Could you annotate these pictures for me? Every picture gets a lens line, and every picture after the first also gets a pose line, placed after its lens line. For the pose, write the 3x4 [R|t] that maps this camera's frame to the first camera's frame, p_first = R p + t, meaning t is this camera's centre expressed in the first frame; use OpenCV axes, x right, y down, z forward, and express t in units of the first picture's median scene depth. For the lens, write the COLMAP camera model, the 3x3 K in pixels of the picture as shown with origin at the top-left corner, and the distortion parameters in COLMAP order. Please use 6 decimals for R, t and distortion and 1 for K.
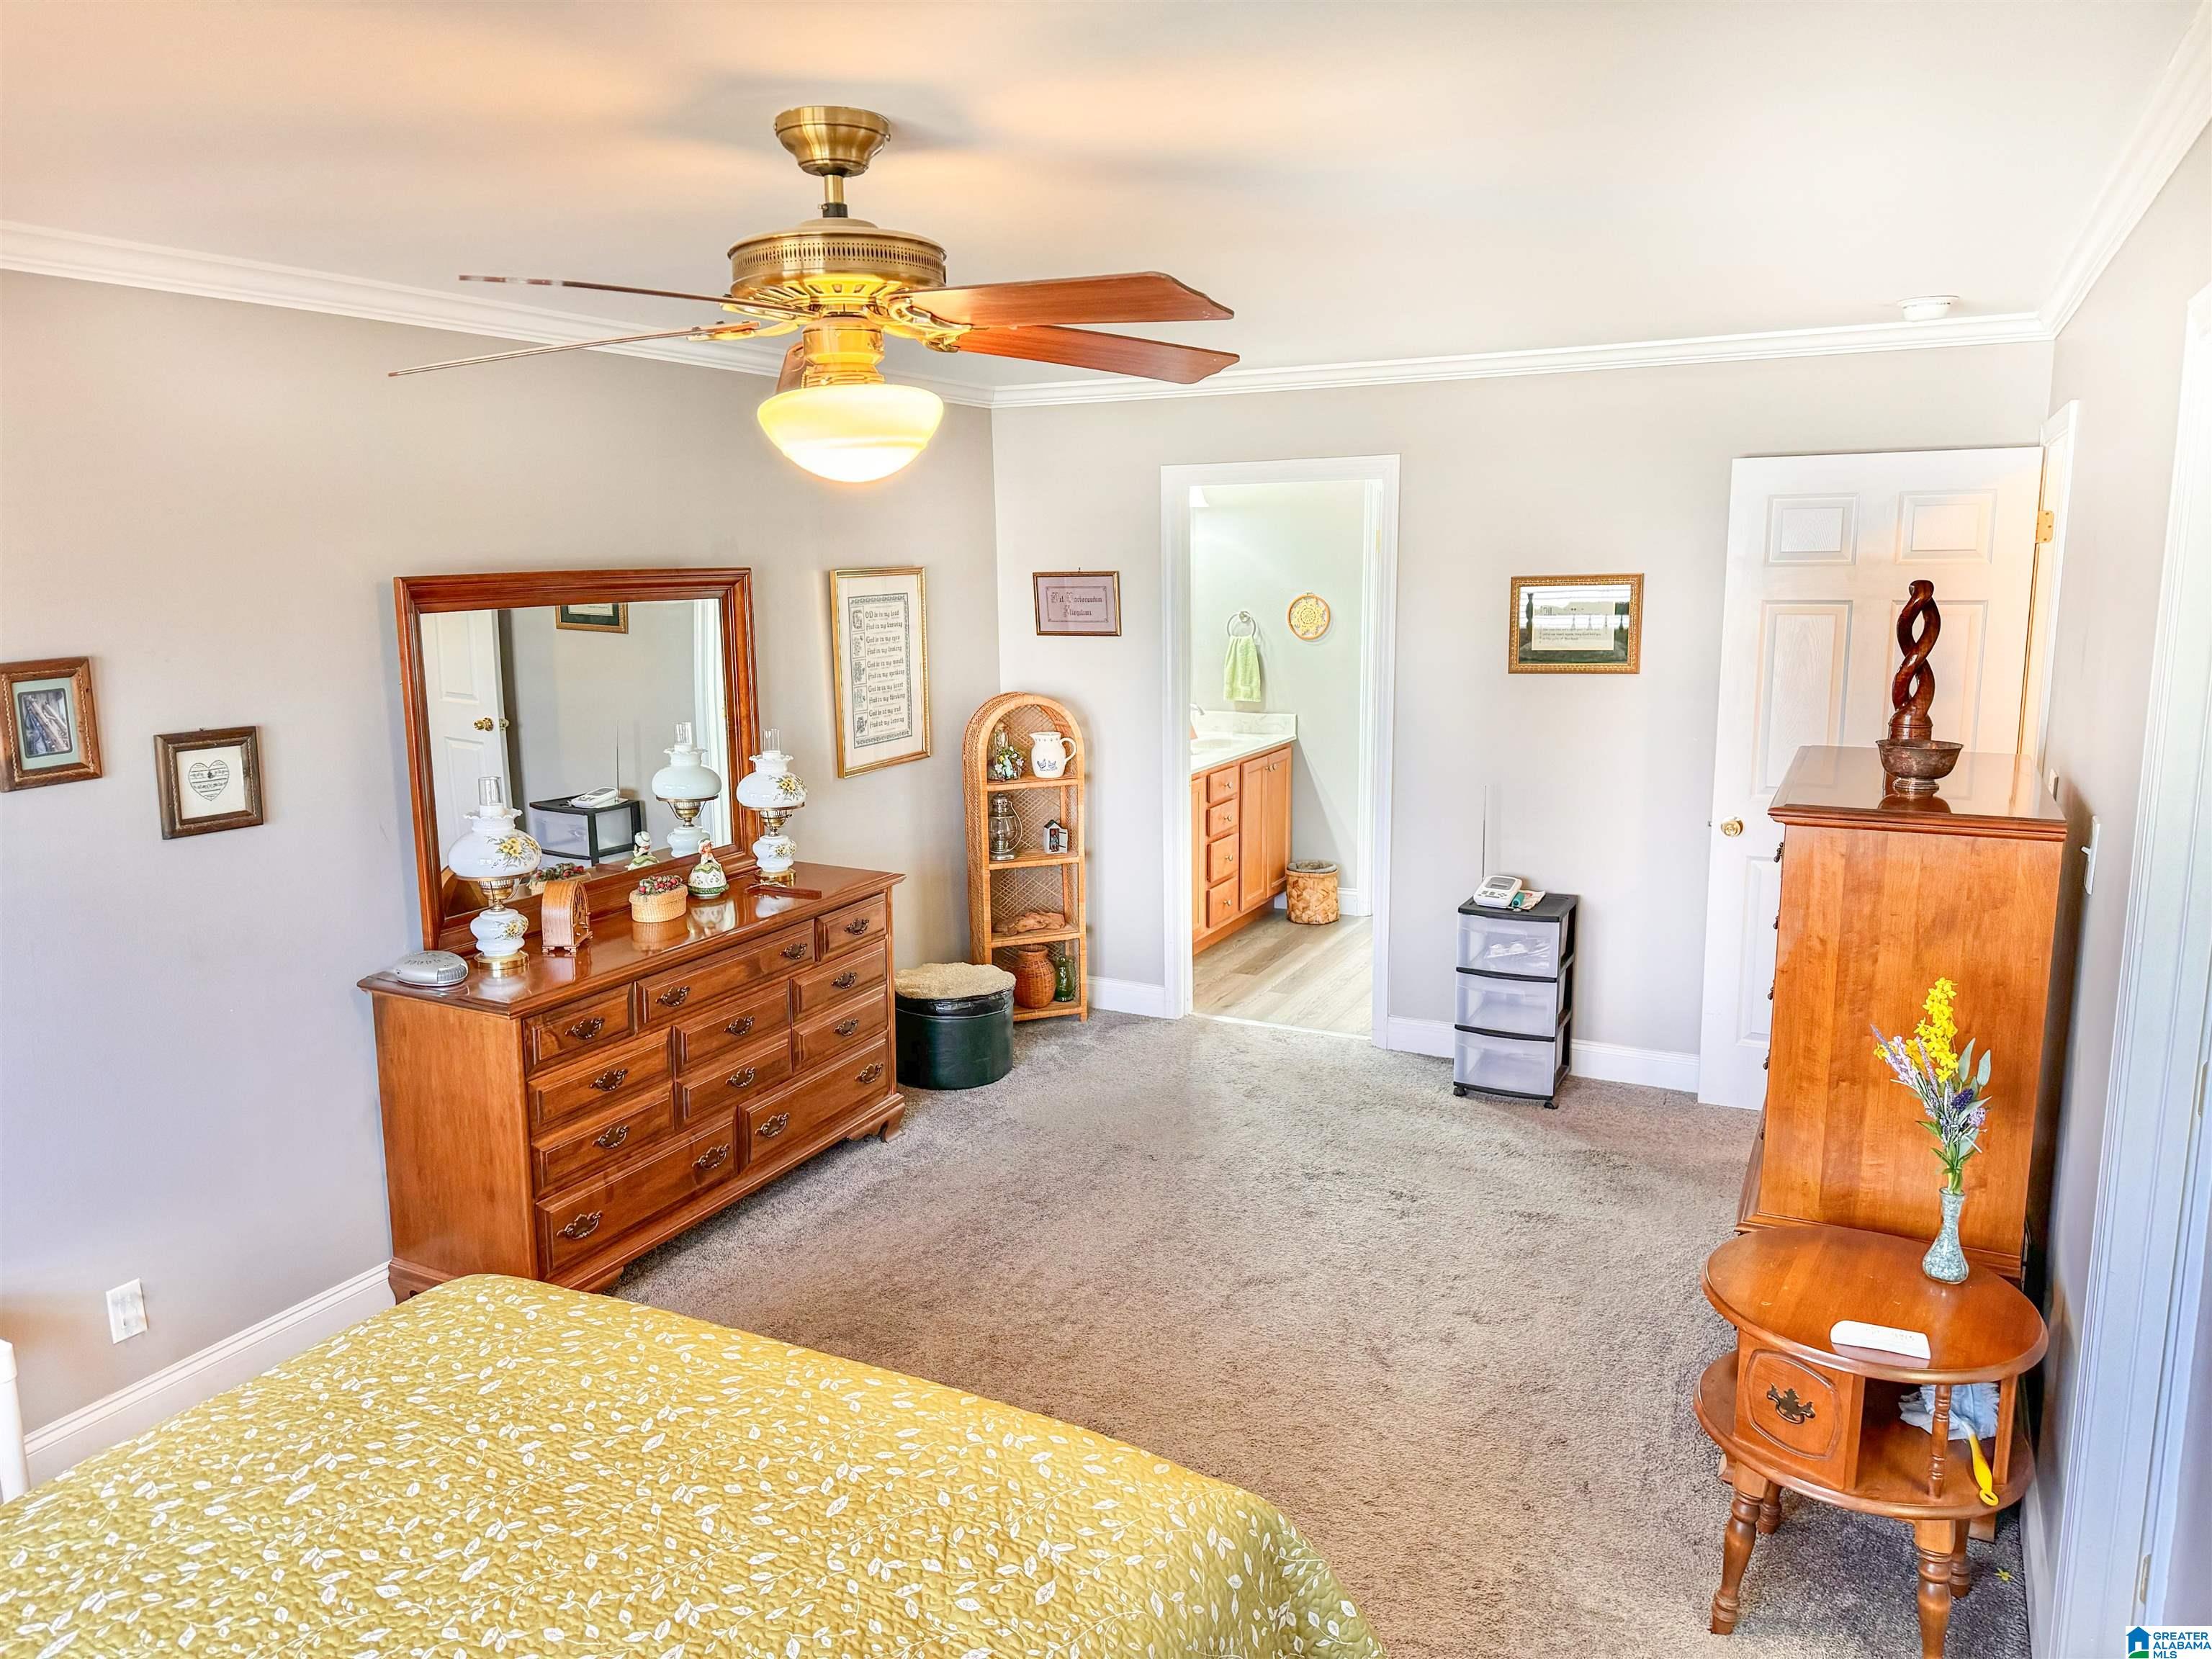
lens RADIAL K [[1565.3, 0, 1091.6], [0, 1565.3, 827.1], [0, 0, 1]] dist [0.075084, -0.067012]
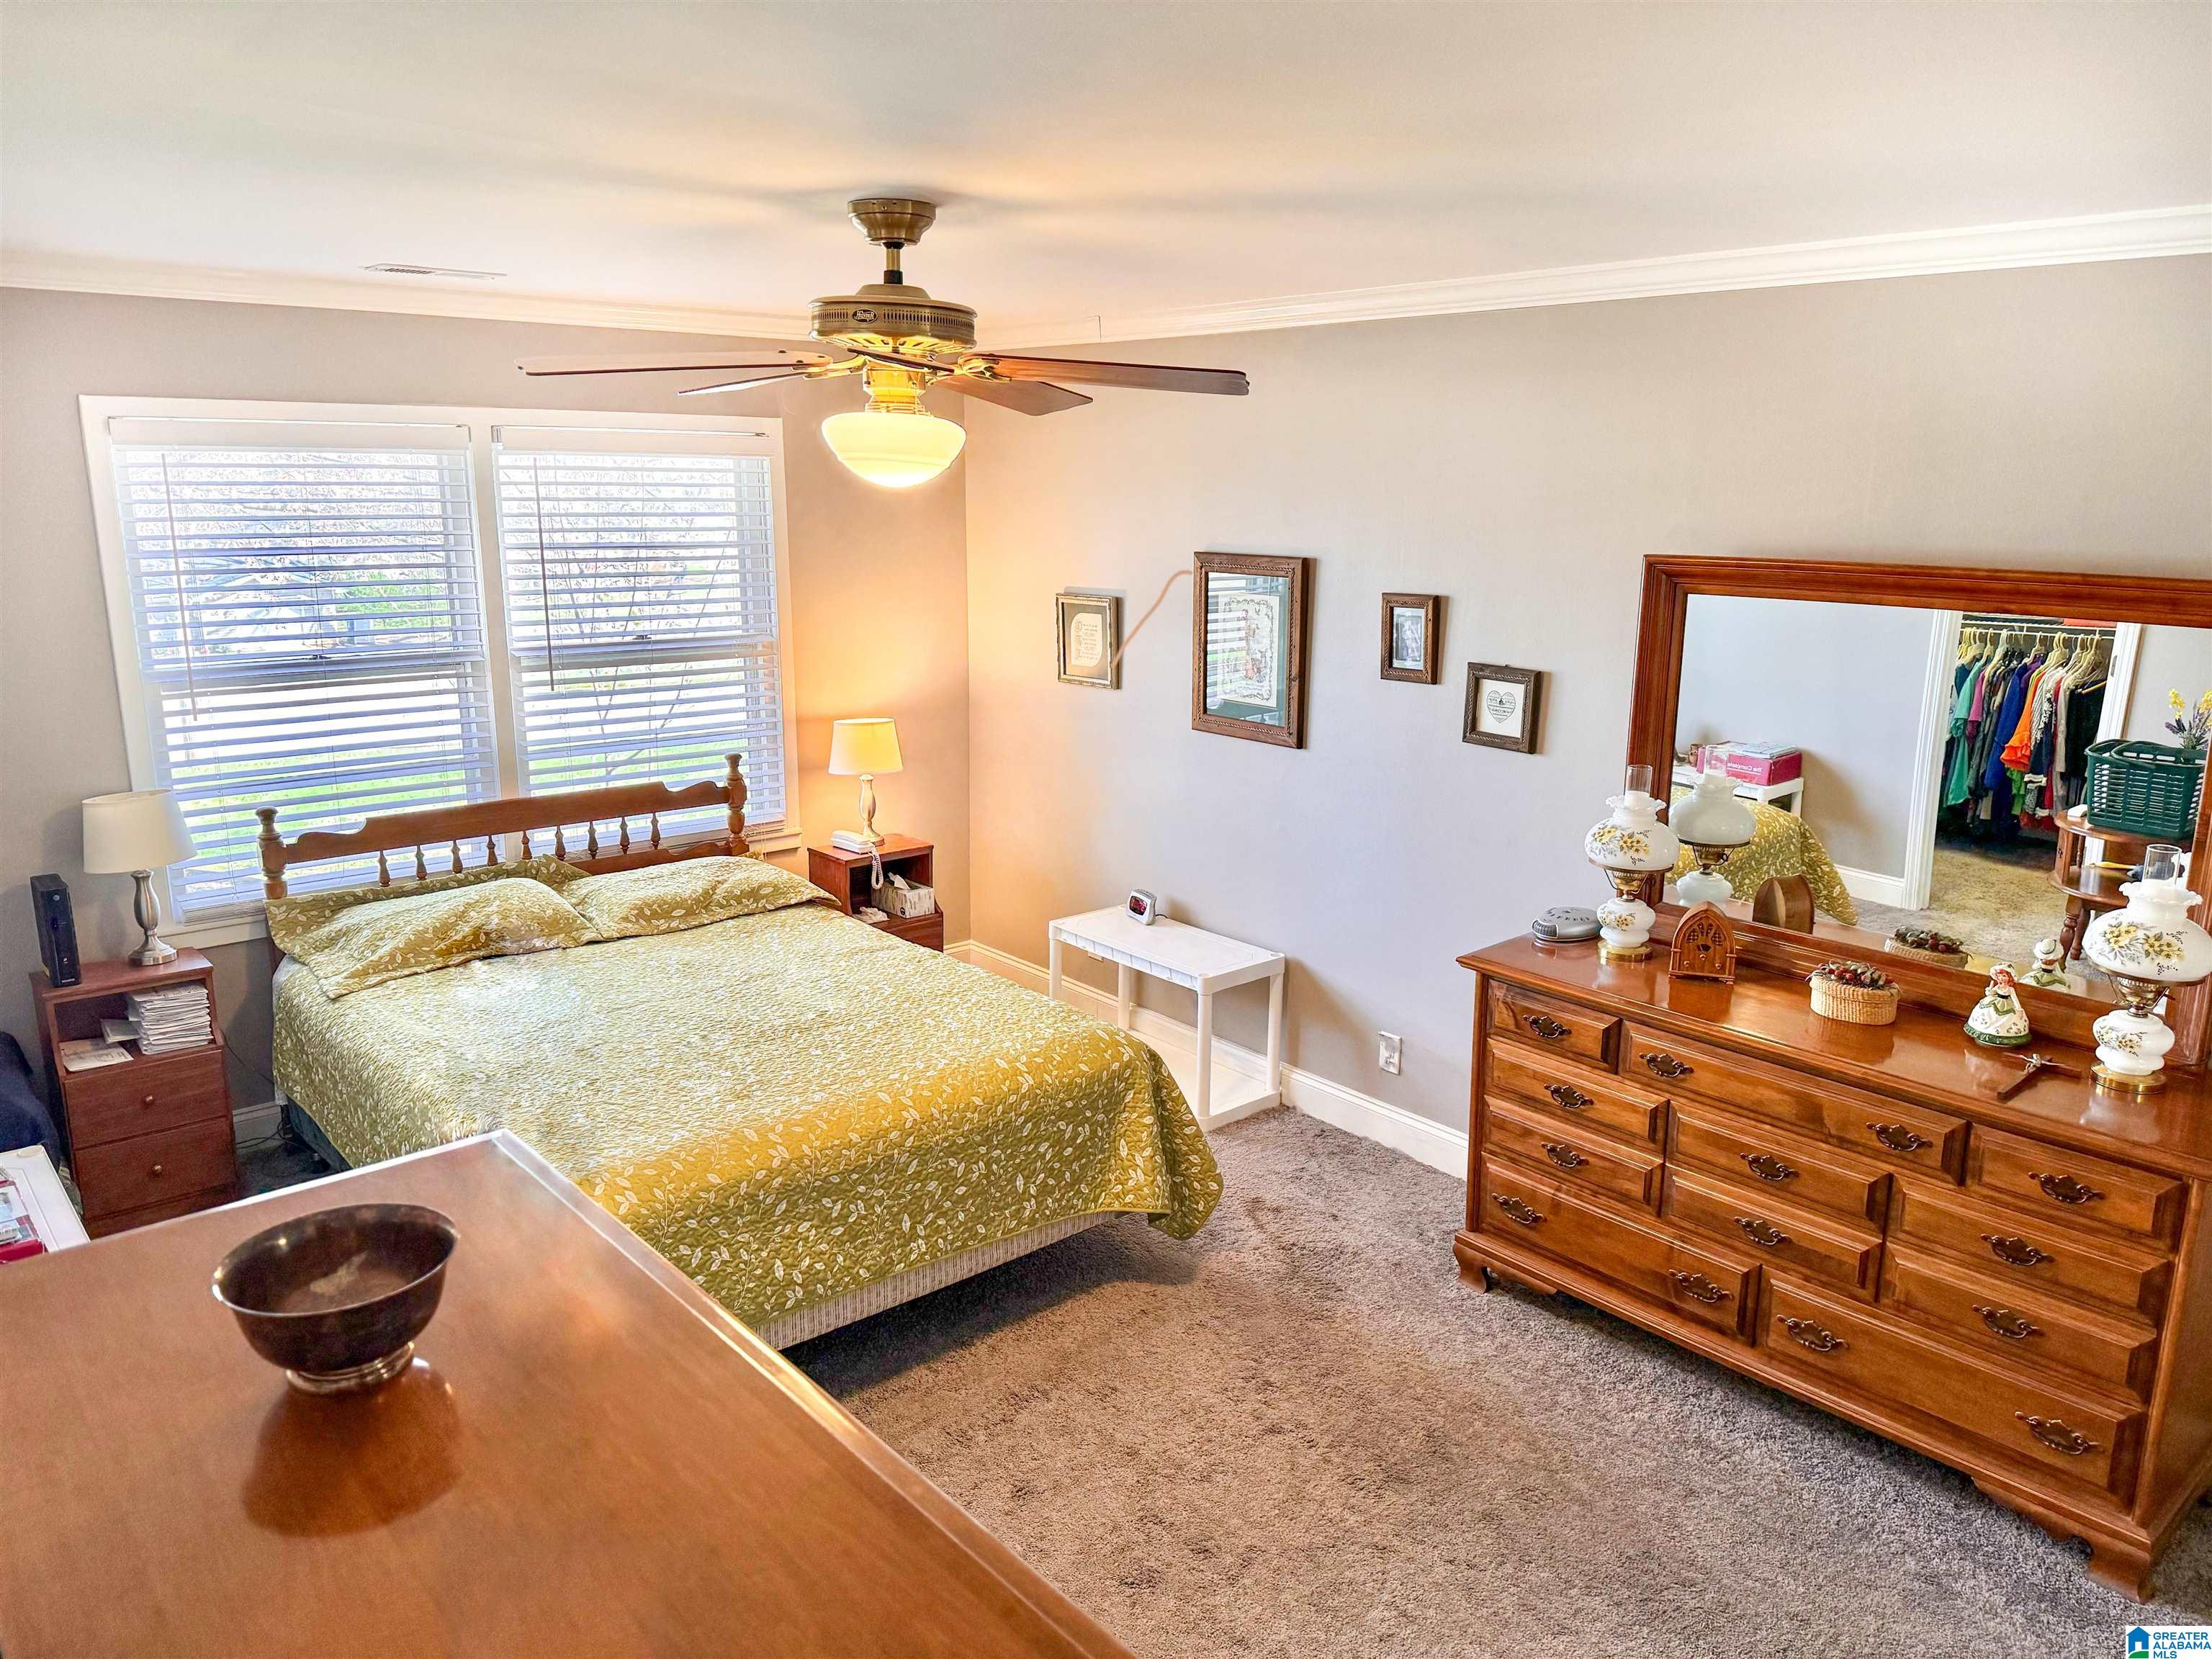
lens RADIAL K [[1565.3, 0, 1091.6], [0, 1565.3, 827.1], [0, 0, 1]] dist [0.075084, -0.067012]
pose [[-0.376137, 0.217722, -0.900621, 0.627444], [-0.167001, 0.940152, 0.297026, -0.227549], [0.911390, 0.262127, -0.317267, 1.009110]]
